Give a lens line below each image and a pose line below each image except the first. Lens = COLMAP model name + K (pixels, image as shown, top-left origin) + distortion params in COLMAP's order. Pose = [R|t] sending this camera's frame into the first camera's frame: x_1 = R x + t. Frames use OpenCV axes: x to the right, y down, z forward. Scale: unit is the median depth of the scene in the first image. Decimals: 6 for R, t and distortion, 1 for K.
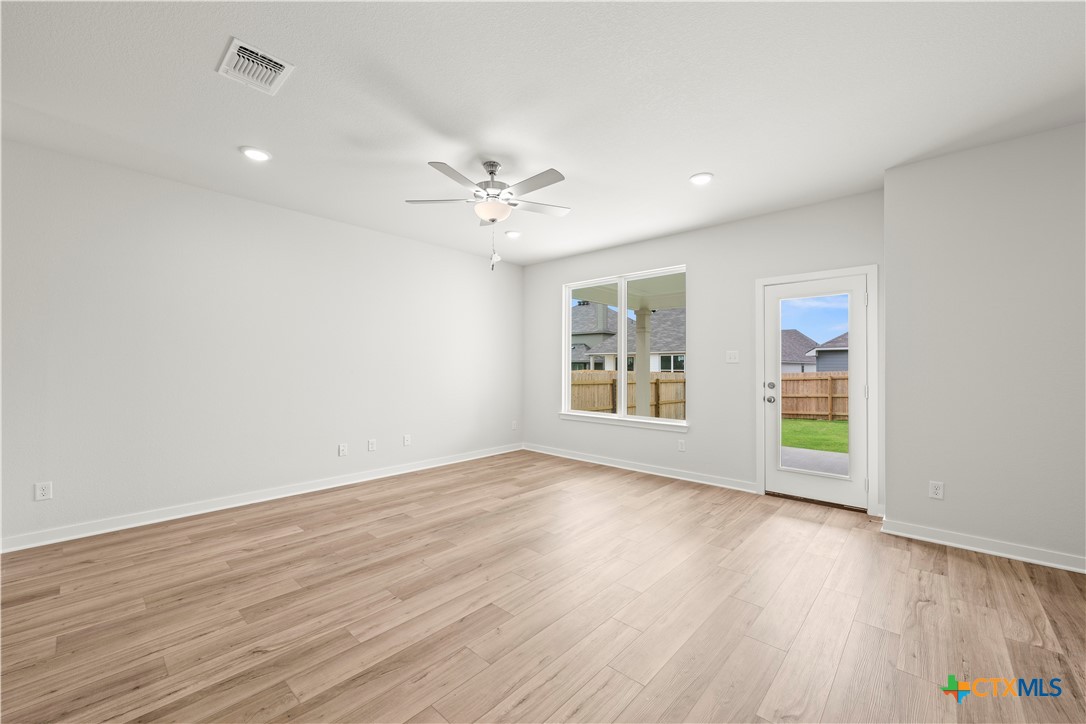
lens RADIAL K [[429.0, 0, 548.7], [0, 429.0, 366.5], [0, 0, 1]] dist [0.000679, 0.000001]
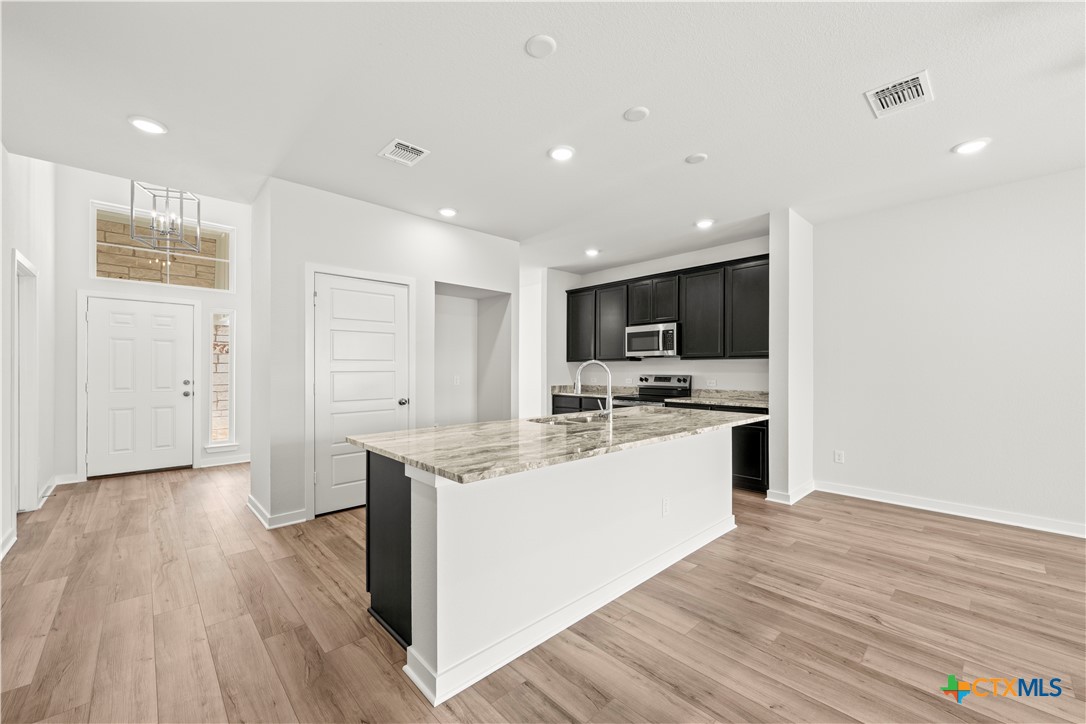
lens RADIAL K [[429.0, 0, 548.7], [0, 429.0, 366.5], [0, 0, 1]] dist [0.000679, 0.000001]
pose [[-0.077322, -0.008871, -0.996967, 0.360478], [-0.000343, 0.999961, -0.008871, -0.000352], [0.997006, -0.000344, -0.077322, 0.145021]]
